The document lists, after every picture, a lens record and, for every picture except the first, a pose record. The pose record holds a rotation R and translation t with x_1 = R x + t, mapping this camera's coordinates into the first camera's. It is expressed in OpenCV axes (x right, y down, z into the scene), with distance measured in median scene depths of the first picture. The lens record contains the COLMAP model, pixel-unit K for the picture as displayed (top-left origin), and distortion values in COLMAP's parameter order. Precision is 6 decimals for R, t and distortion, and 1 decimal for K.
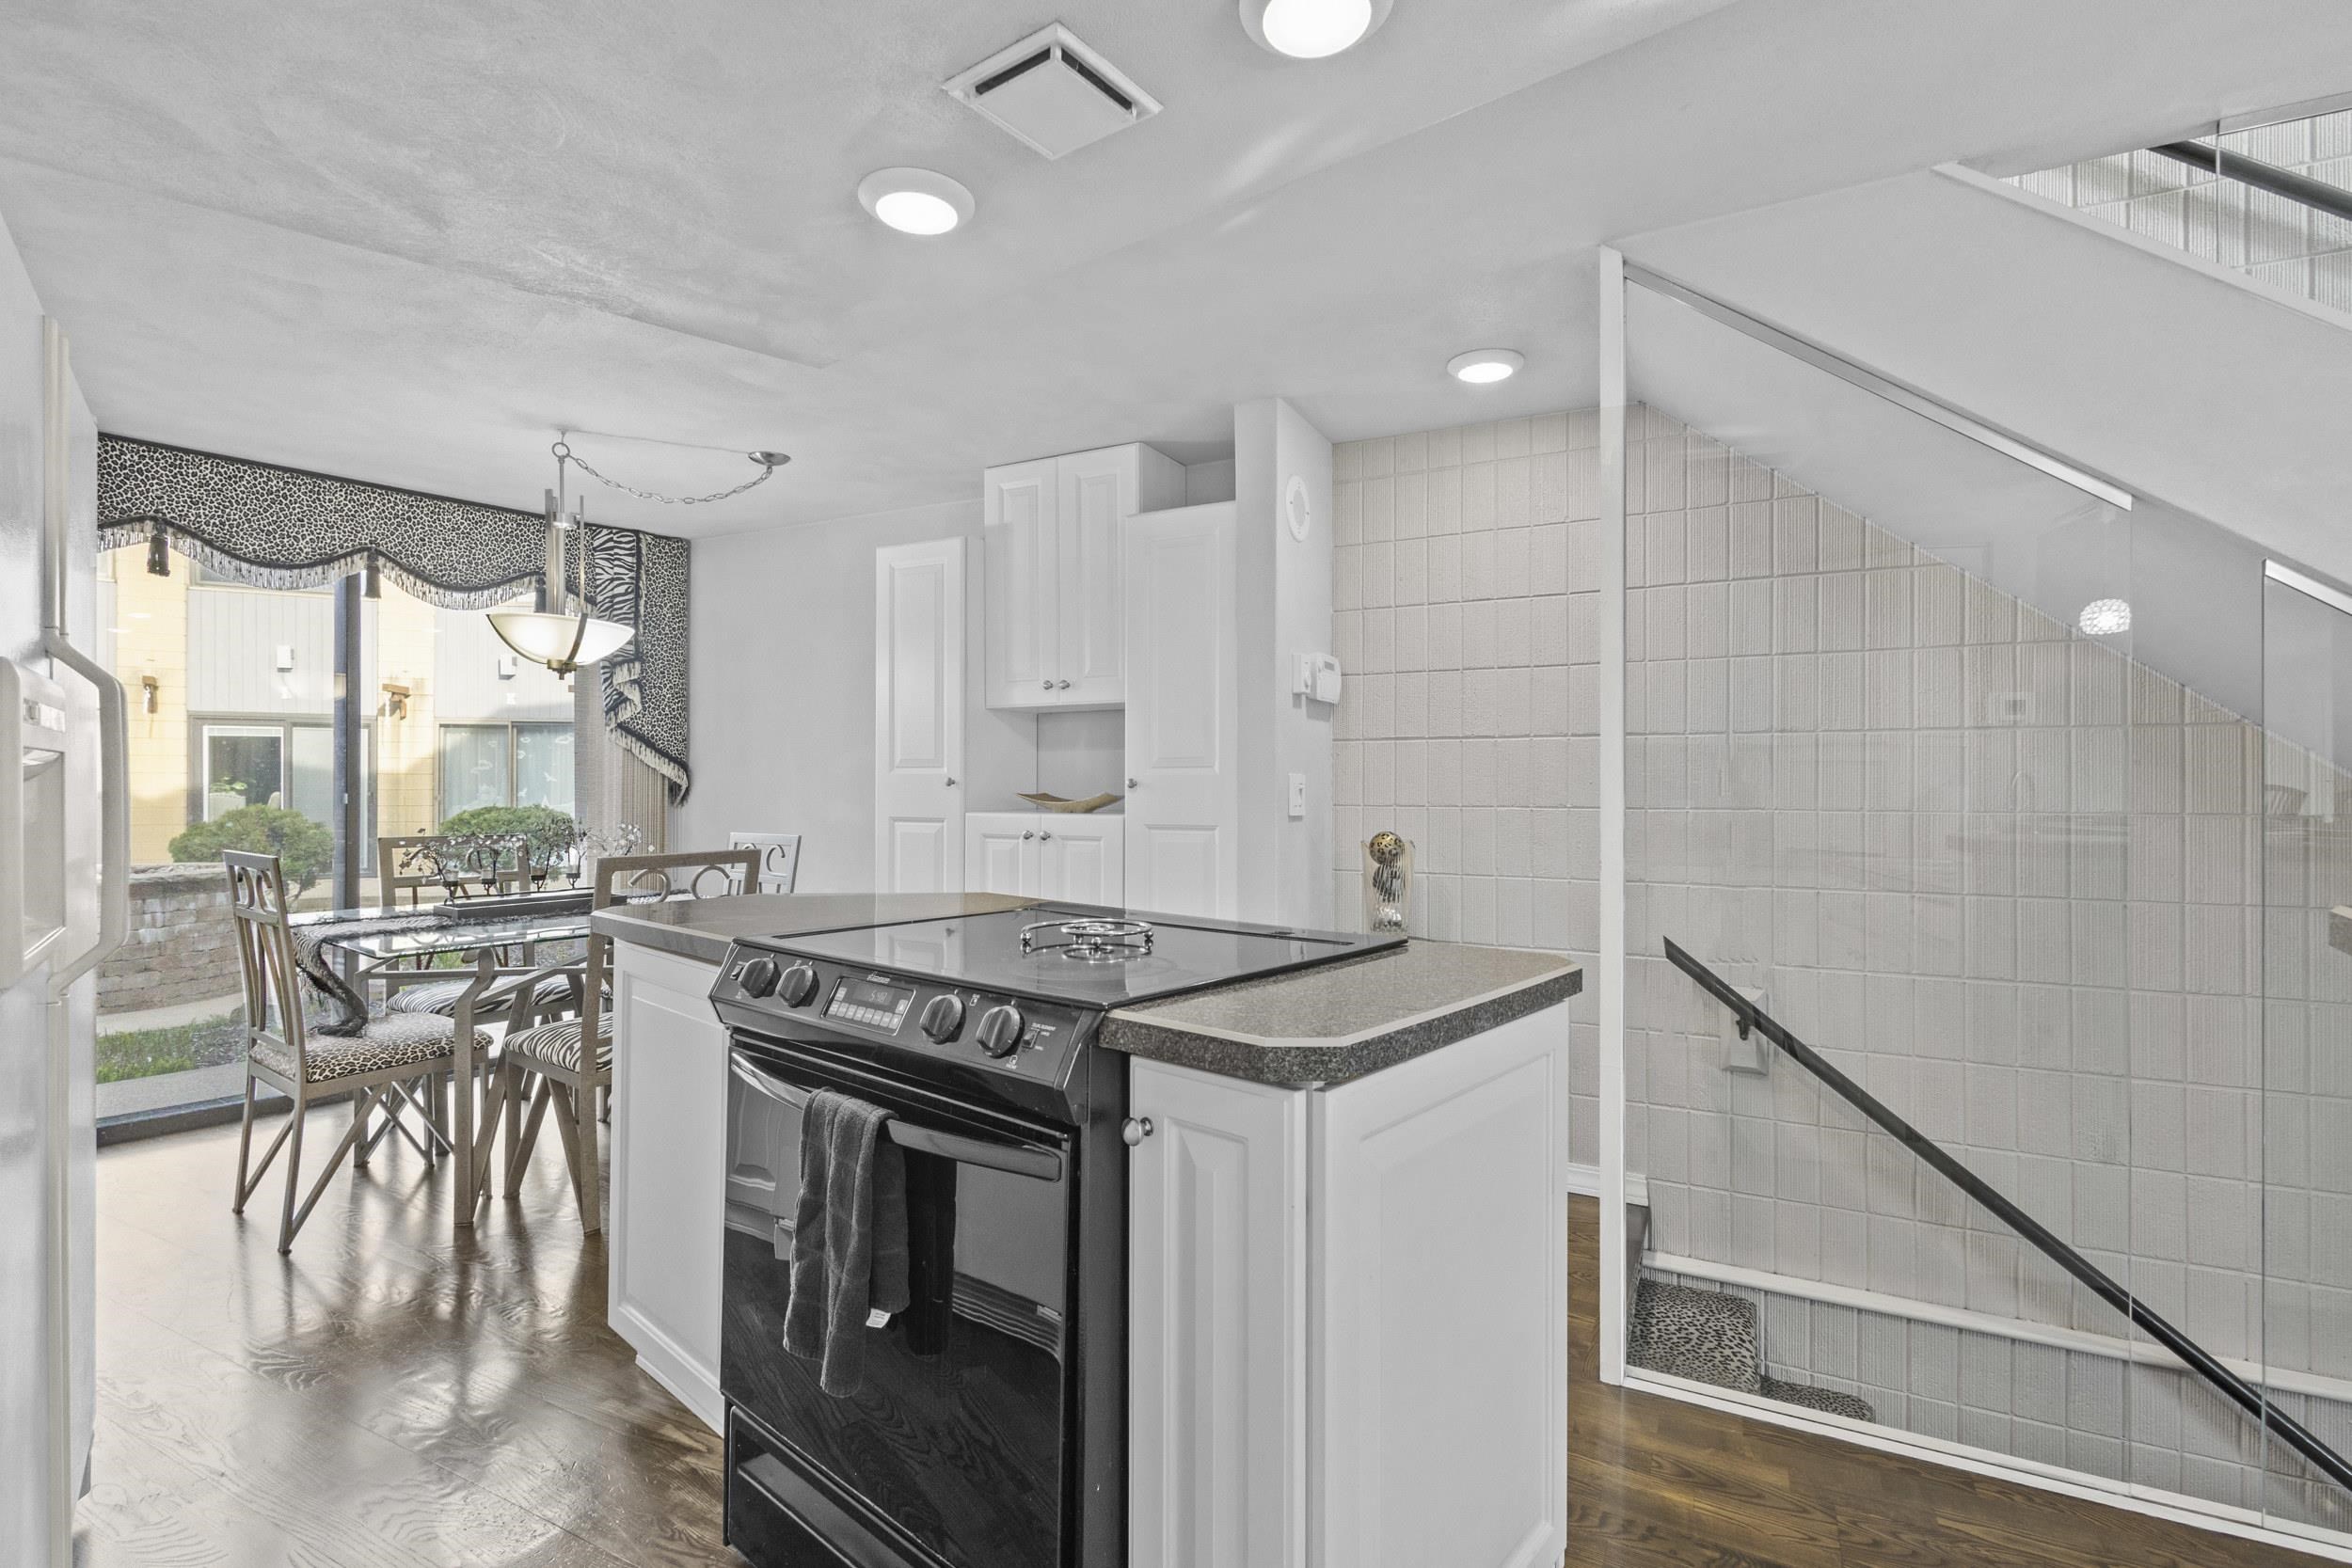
lens RADIAL K [[1077.9, 0, 1173.9], [0, 1077.9, 781.7], [0, 0, 1]] dist [0.005656, 0.000016]
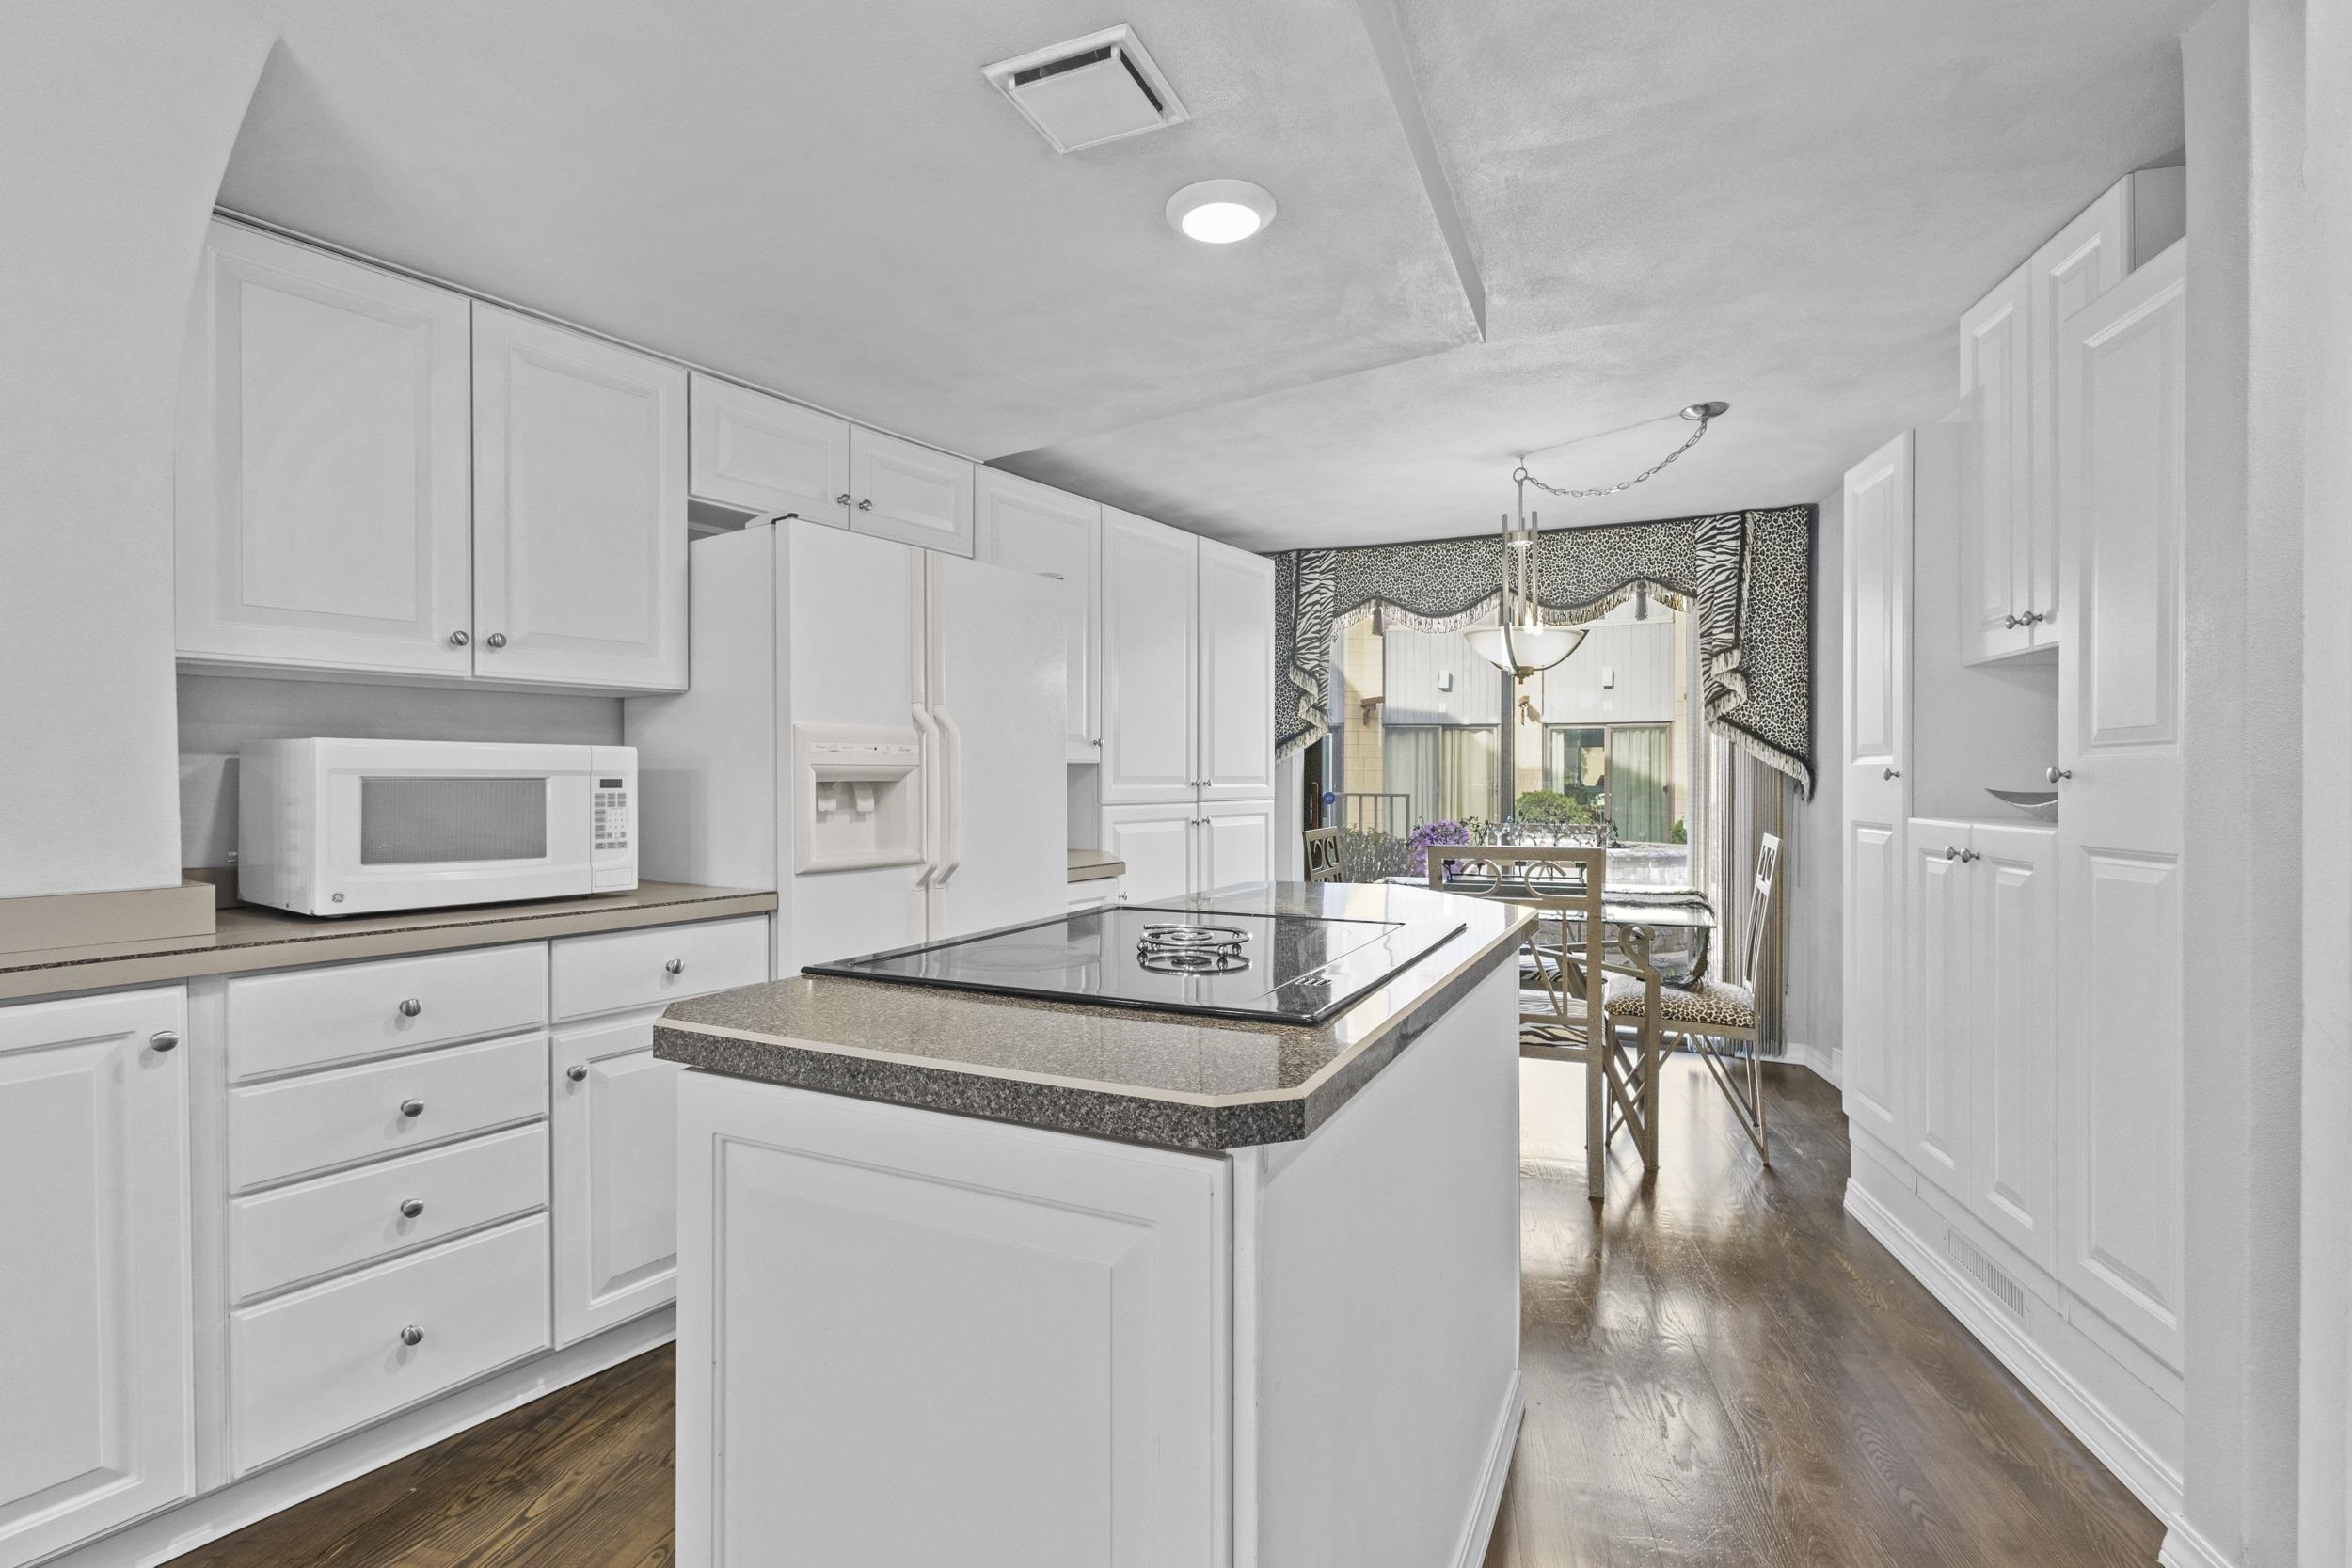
lens RADIAL K [[1077.9, 0, 1165.4], [0, 1077.9, 784.8], [0, 0, 1]] dist [0.005656, 0.000016]
pose [[0.242097, 0.003686, -0.970245, 0.306532], [0.002454, 0.999987, 0.004411, 0.002124], [0.970249, -0.003449, 0.242085, 0.285028]]
